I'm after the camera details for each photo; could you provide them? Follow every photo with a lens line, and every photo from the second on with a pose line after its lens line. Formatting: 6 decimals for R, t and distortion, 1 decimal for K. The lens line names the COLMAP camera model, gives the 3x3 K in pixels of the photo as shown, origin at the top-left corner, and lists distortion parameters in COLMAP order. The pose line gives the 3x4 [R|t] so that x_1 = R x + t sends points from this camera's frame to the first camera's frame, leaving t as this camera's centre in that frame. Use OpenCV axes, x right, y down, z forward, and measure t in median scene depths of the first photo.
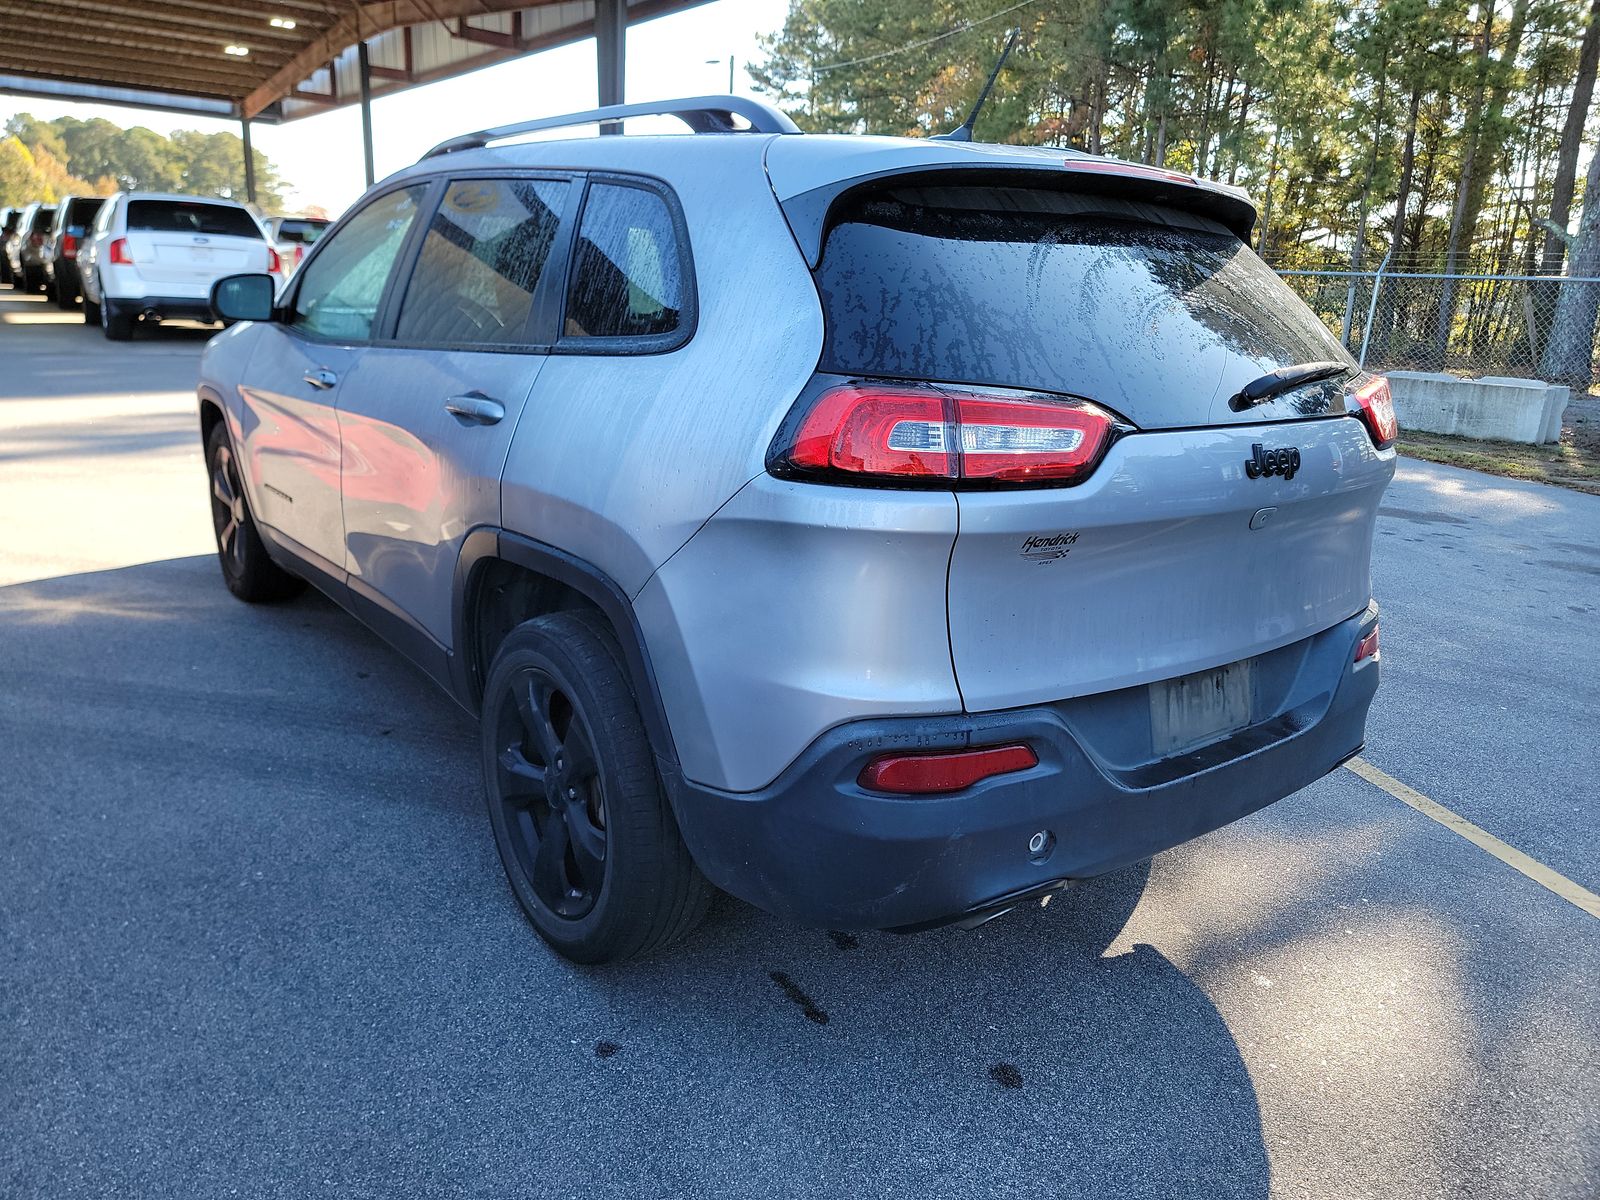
lens RADIAL K [[1099.7, 0, 804.7], [0, 1099.7, 600.6], [0, 0, 1]] dist [0.045791, -0.015473]
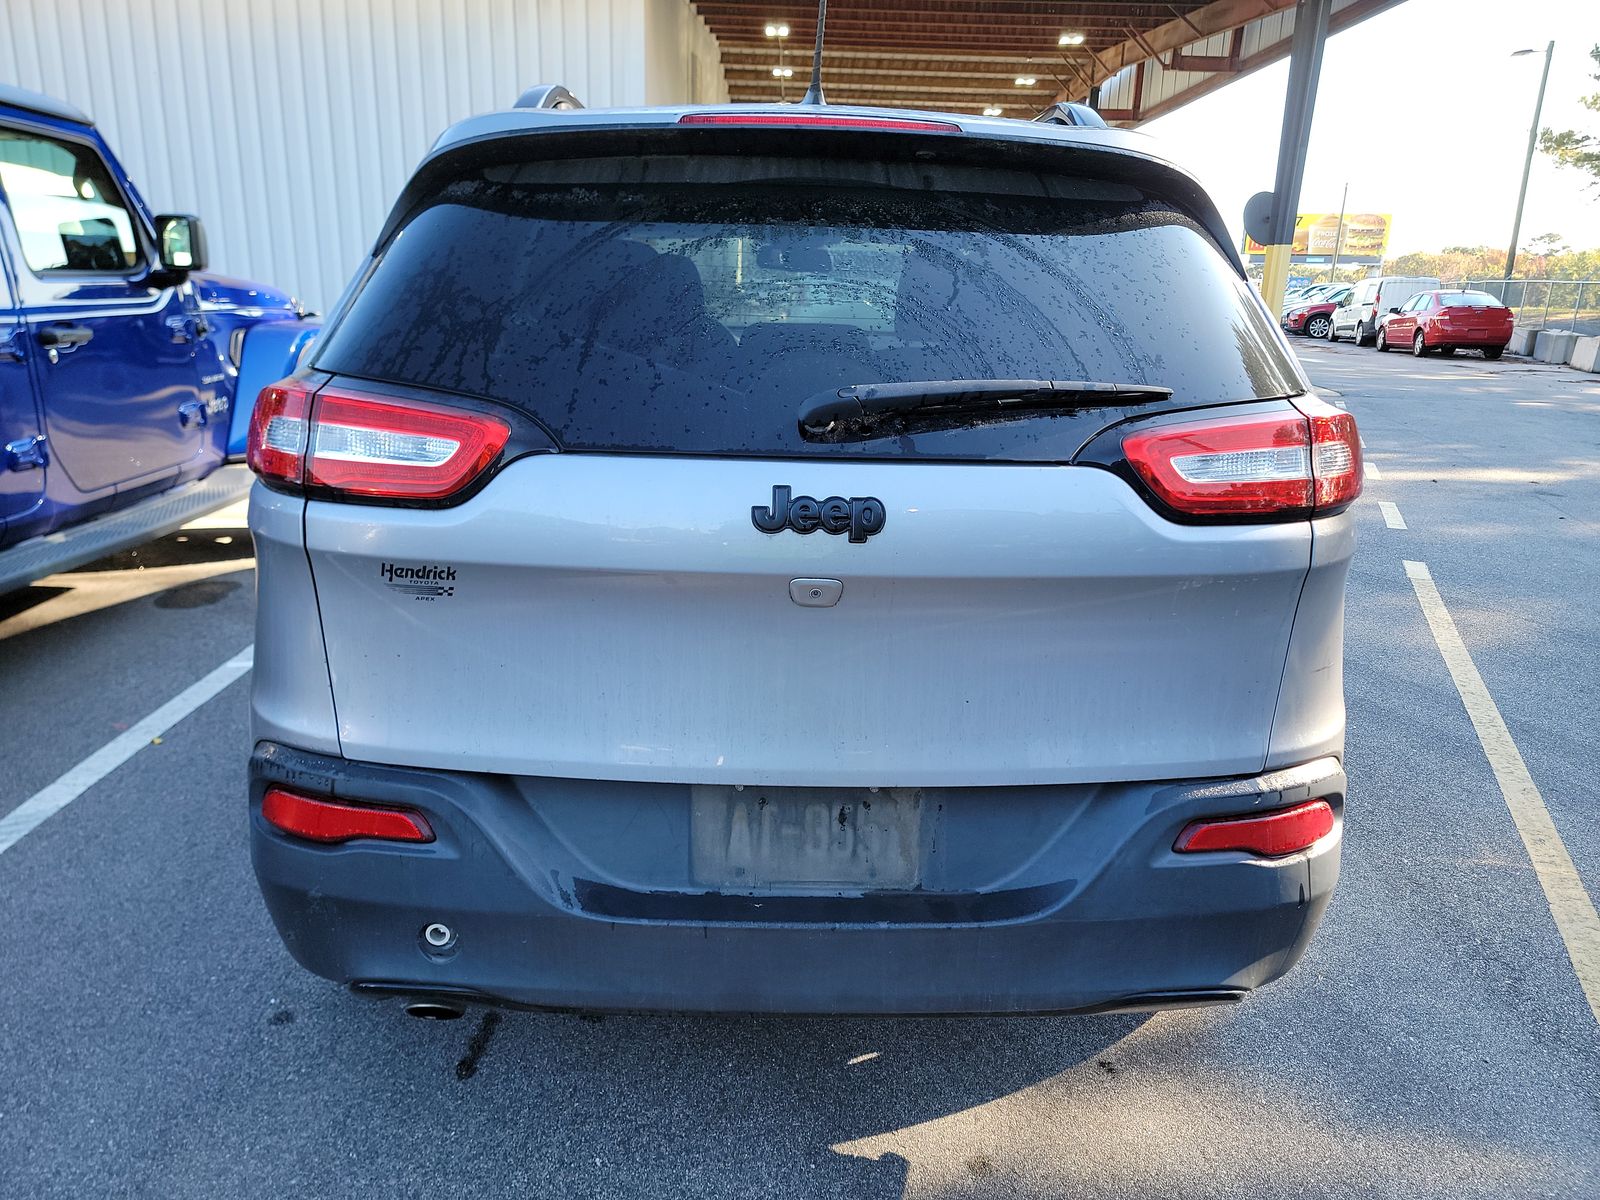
lens RADIAL K [[1099.7, 0, 800.9], [0, 1099.7, 603.9], [0, 0, 1]] dist [0.045791, -0.015473]
pose [[0.808864, 0.138474, -0.571458, 0.748199], [-0.152897, 0.987975, 0.022985, -0.075505], [0.567768, 0.068782, 0.820310, 0.388572]]
